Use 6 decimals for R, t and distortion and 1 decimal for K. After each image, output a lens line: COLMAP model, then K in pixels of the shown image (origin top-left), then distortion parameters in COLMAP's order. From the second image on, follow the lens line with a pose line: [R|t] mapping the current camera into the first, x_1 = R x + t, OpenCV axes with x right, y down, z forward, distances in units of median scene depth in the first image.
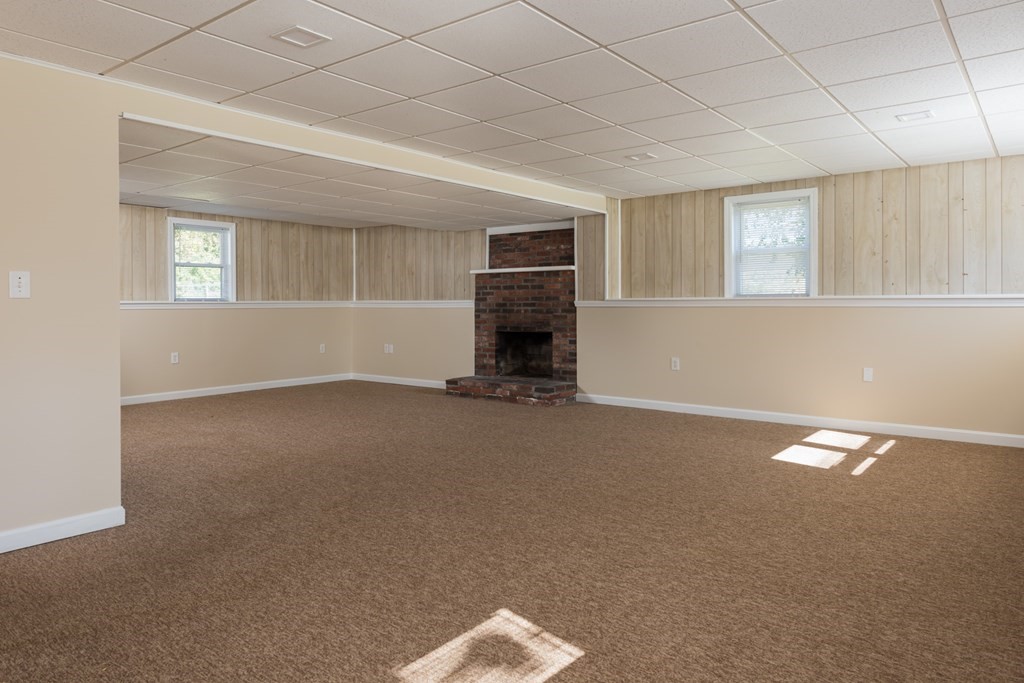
lens RADIAL K [[685.6, 0, 513.3], [0, 685.6, 300.3], [0, 0, 1]] dist [0.006403, -0.001319]
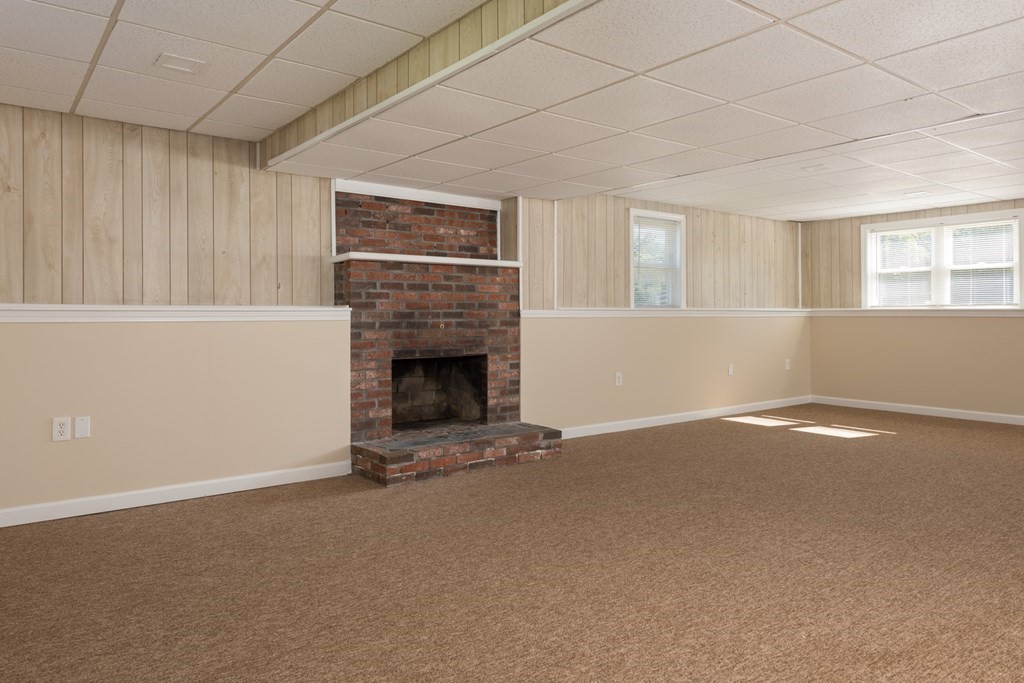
lens RADIAL K [[681.0, 0, 511.7], [0, 681.0, 313.3], [0, 0, 1]] dist [0.009937, 0.000459]
pose [[0.243147, 0.003005, 0.969985, -0.609512], [-0.006817, 0.999976, -0.001389, 0.005369], [-0.969966, -0.006275, 0.243162, 0.811462]]
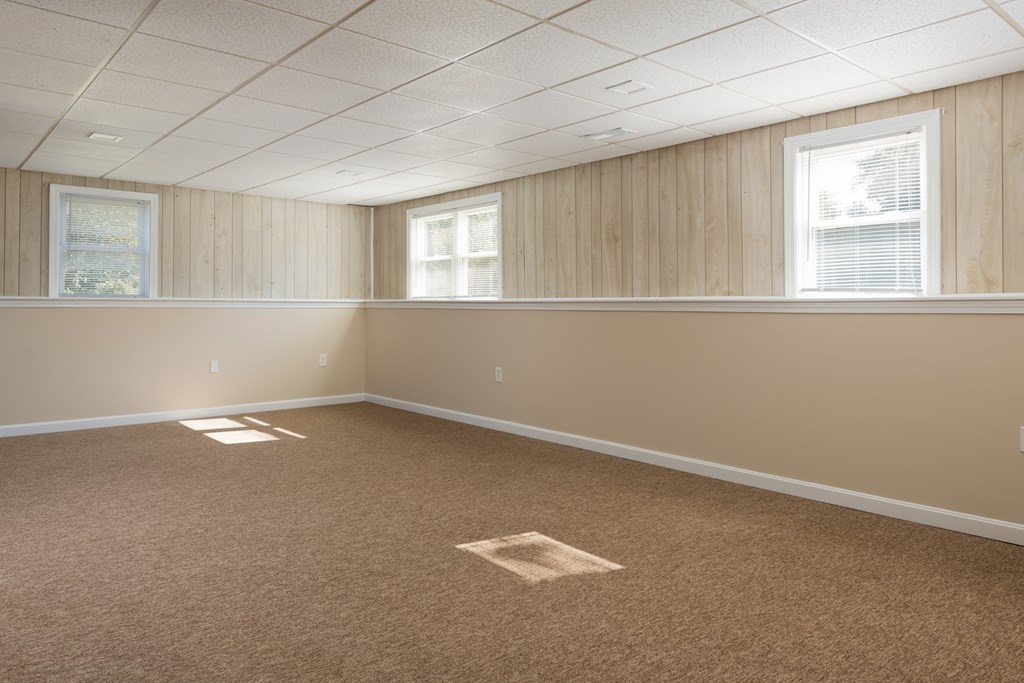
lens RADIAL K [[685.6, 0, 513.3], [0, 685.6, 300.3], [0, 0, 1]] dist [0.006403, -0.001319]
pose [[0.184406, 0.012044, 0.982776, -0.395570], [-0.010719, 0.999890, -0.010243, 0.002423], [-0.982792, -0.008646, 0.184514, 0.217947]]
